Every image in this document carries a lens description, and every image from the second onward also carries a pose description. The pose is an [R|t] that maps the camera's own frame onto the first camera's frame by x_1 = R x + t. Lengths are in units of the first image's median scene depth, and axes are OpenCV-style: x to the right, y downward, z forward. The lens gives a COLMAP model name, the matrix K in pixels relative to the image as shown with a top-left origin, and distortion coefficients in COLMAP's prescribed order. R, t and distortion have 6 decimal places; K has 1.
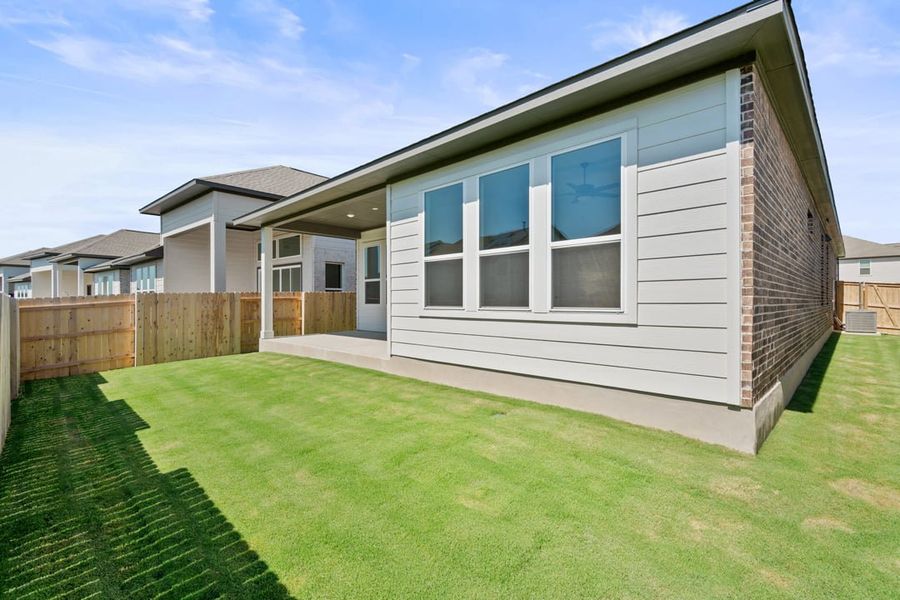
lens RADIAL K [[411.5, 0, 450.0], [0, 411.5, 300.0], [0, 0, 1]] dist [-0.001052, -0.009411]
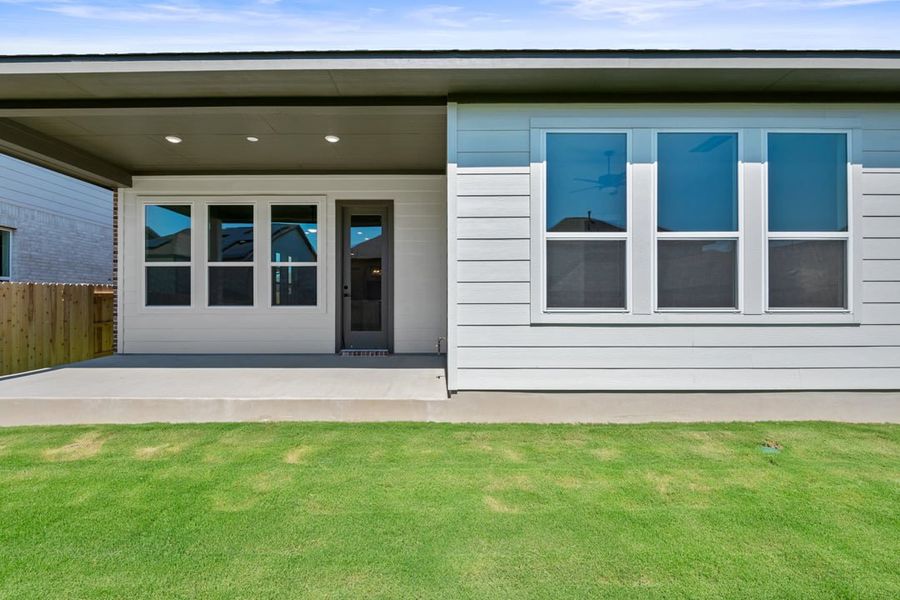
lens RADIAL K [[420.4, 0, 443.6], [0, 420.4, 304.5], [0, 0, 1]] dist [-0.000365, -0.010015]
pose [[0.716644, -0.001676, 0.697437, -0.692149], [-0.002724, 0.999983, 0.005202, 0.006923], [-0.697434, -0.005628, 0.716627, 0.691359]]
